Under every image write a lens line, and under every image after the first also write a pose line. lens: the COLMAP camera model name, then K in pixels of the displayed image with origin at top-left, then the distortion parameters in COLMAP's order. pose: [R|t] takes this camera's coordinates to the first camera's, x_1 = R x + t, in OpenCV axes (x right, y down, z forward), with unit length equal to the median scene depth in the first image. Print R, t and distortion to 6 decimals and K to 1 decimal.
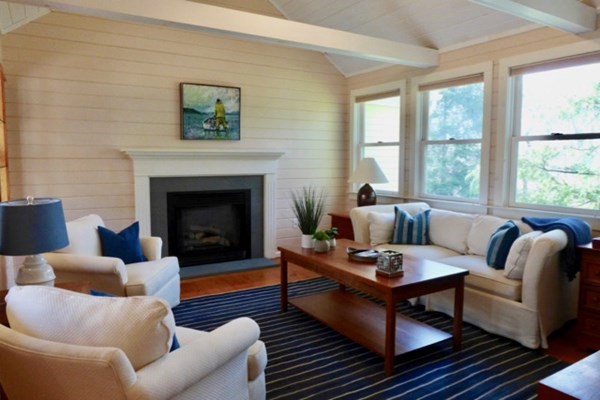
lens RADIAL K [[426.5, 0, 300.0], [0, 426.5, 200.0], [0, 0, 1]] dist [-0.080537, 0.072179]
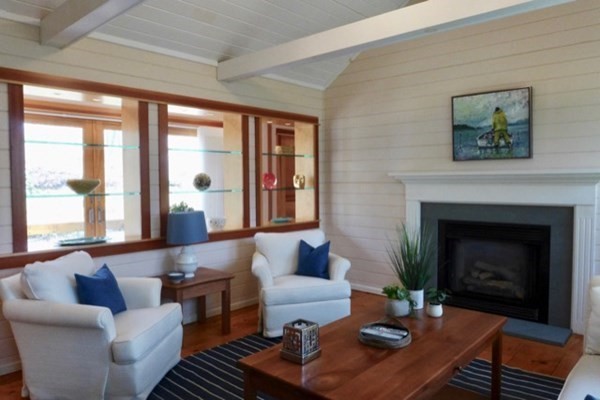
lens RADIAL K [[426.5, 0, 300.0], [0, 426.5, 200.0], [0, 0, 1]] dist [-0.080537, 0.072179]
pose [[0.288501, 0.040841, -0.956608, 0.458413], [-0.079245, 0.996681, 0.018652, -0.051906], [0.954194, 0.070426, 0.290780, 0.435375]]
